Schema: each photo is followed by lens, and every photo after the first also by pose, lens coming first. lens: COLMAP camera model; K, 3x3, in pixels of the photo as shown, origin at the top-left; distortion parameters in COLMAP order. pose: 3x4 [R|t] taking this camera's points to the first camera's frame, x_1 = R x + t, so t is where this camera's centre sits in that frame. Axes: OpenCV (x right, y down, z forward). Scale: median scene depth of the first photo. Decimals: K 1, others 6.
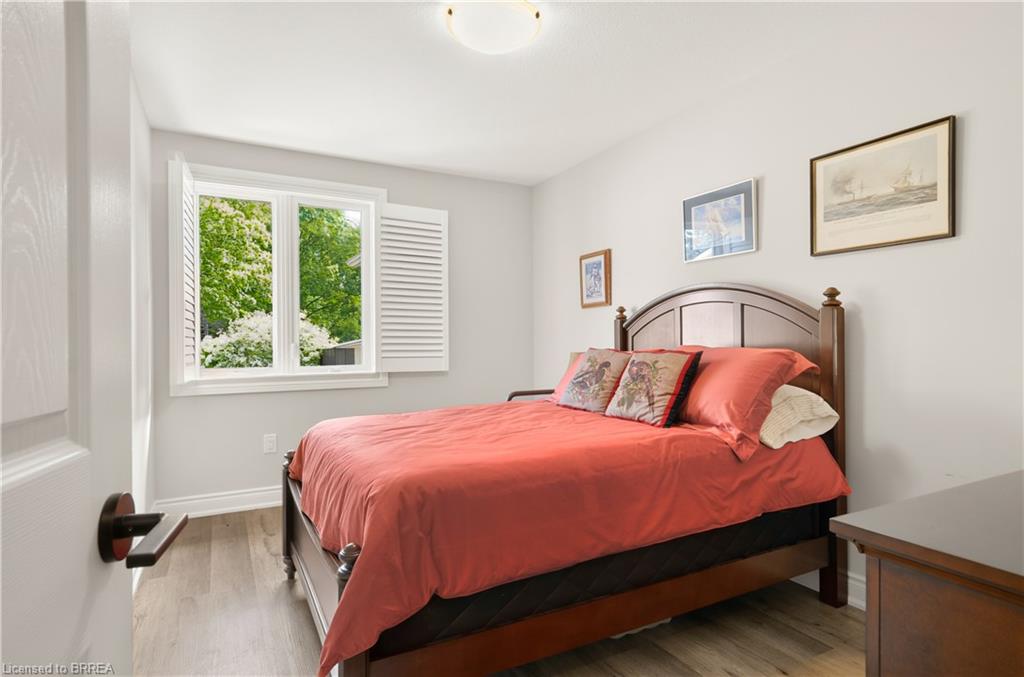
lens RADIAL K [[566.0, 0, 512.0], [0, 566.0, 340.2], [0, 0, 1]] dist [0.023937, -0.025104]
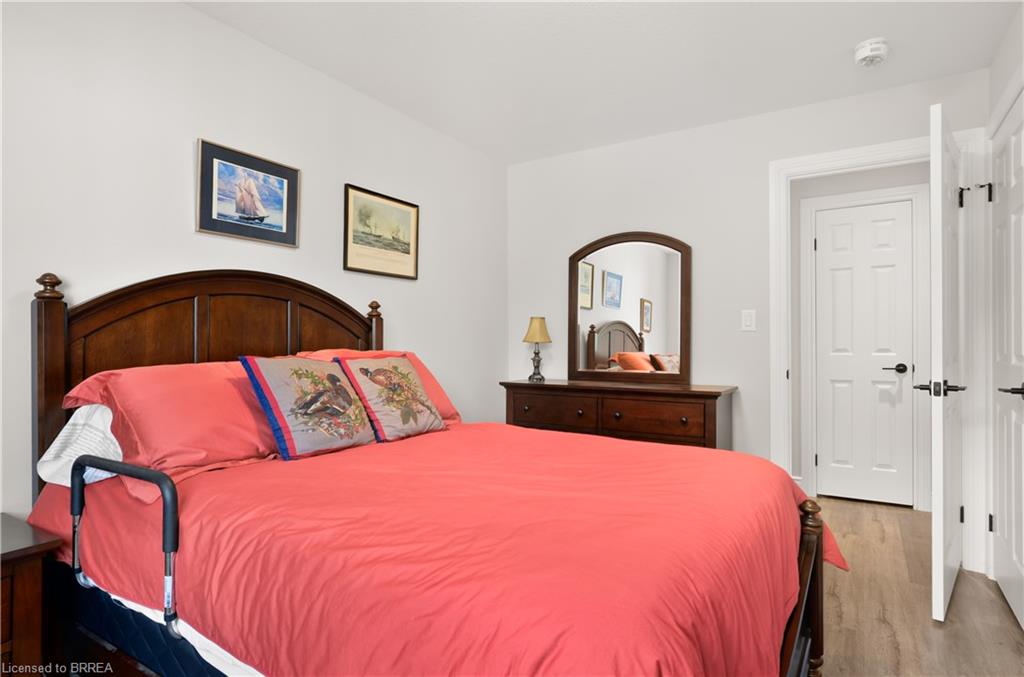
lens RADIAL K [[566.0, 0, 510.7], [0, 566.0, 339.7], [0, 0, 1]] dist [0.023937, -0.025104]
pose [[-0.512117, 0.004637, 0.858903, -0.615452], [-0.001512, 0.999979, -0.006301, -0.001302], [-0.858915, -0.004525, -0.512099, 1.309187]]
